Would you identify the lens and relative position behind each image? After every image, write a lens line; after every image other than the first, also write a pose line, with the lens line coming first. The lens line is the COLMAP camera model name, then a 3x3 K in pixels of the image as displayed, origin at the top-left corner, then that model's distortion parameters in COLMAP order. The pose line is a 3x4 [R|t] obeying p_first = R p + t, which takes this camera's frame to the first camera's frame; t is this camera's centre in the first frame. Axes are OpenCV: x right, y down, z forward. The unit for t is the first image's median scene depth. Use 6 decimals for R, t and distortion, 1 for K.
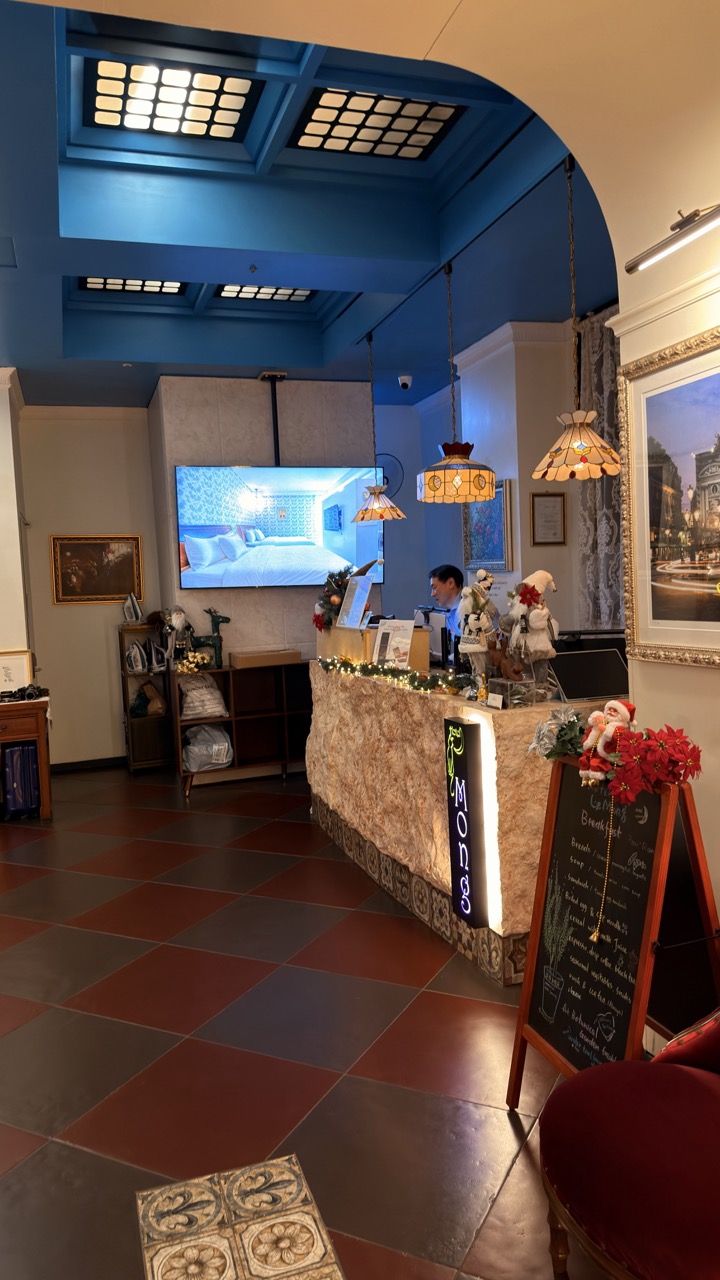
lens RADIAL K [[888.8, 0, 360.0], [0, 888.8, 640.0], [0, 0, 1]] dist [0.093179, -0.094904]
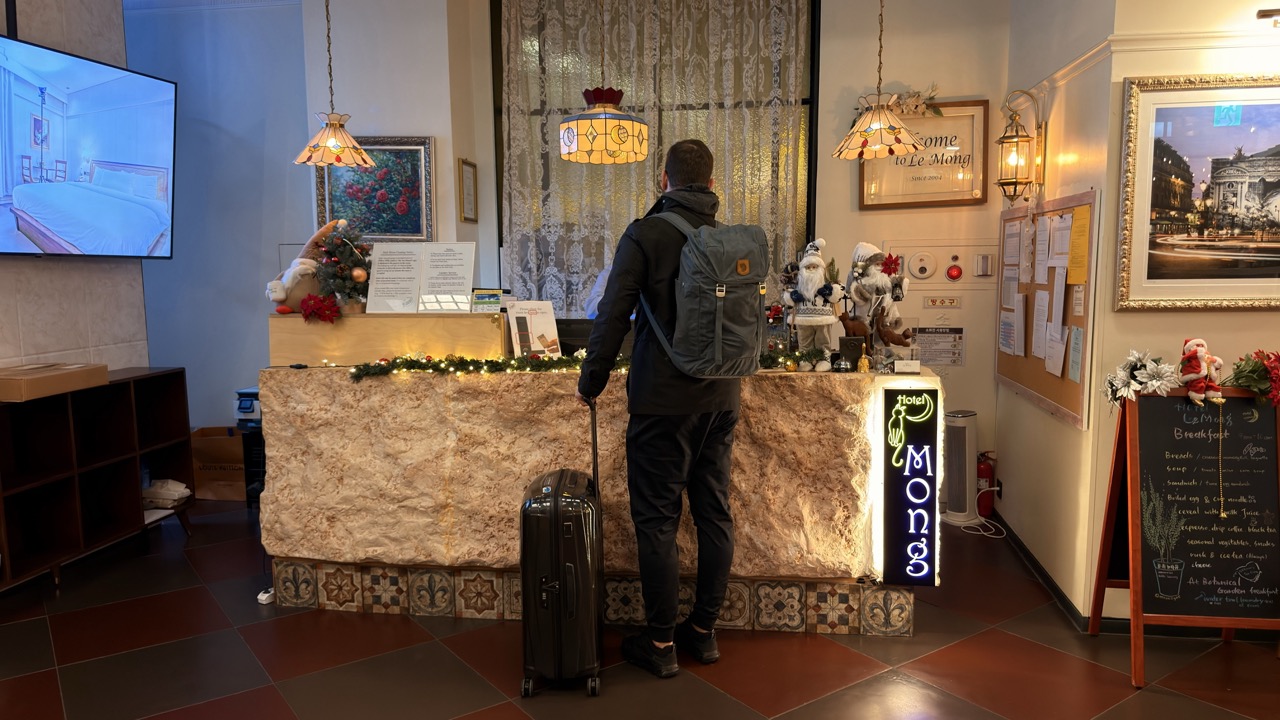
lens RADIAL K [[888.8, 0, 644.9], [0, 888.8, 374.0], [0, 0, 1]] dist [0.093179, -0.094904]
pose [[0.433650, -0.076878, 0.897796, -1.240397], [0.049064, 0.996890, 0.061665, -0.002684], [-0.899745, 0.017308, 0.436073, 1.126199]]
